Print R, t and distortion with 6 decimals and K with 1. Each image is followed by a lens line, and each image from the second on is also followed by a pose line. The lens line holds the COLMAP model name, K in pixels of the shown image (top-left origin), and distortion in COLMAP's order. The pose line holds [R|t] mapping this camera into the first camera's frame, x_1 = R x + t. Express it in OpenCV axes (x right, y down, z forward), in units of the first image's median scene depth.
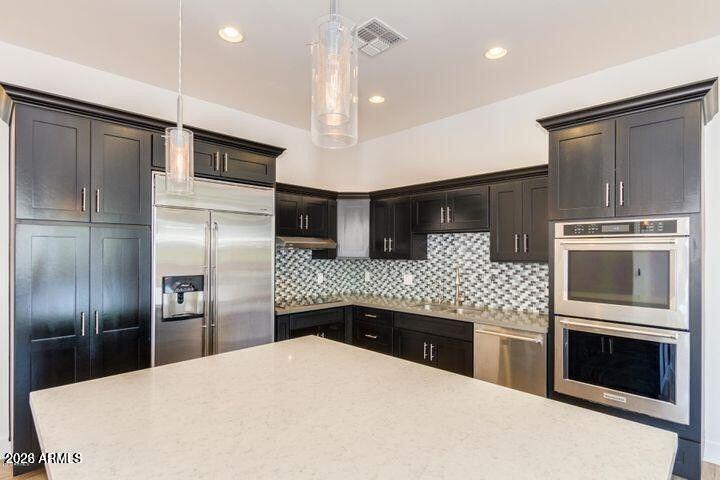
lens RADIAL K [[370.3, 0, 359.0], [0, 370.3, 249.3], [0, 0, 1]] dist [0.000025, -0.000343]
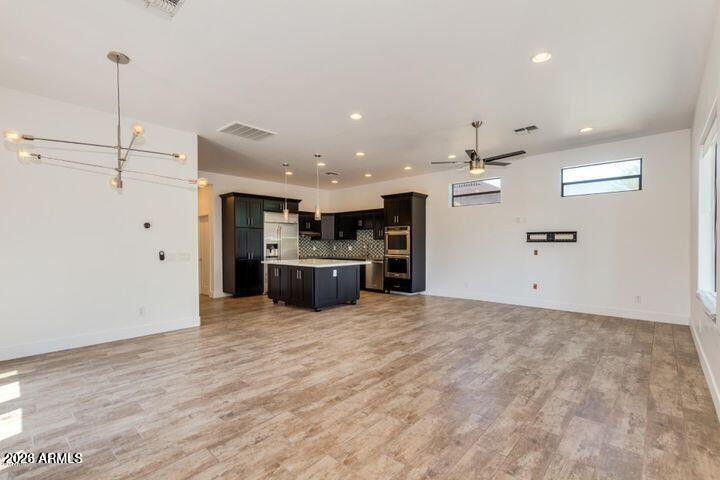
lens RADIAL K [[328.1, 0, 360.2], [0, 328.1, 248.2], [0, 0, 1]] dist [0.001243, -0.001123]
pose [[0.998629, -0.006614, 0.051935, 0.109085], [0.005629, 0.999802, 0.019081, 0.049593], [-0.052051, -0.018763, 0.998468, -1.531548]]
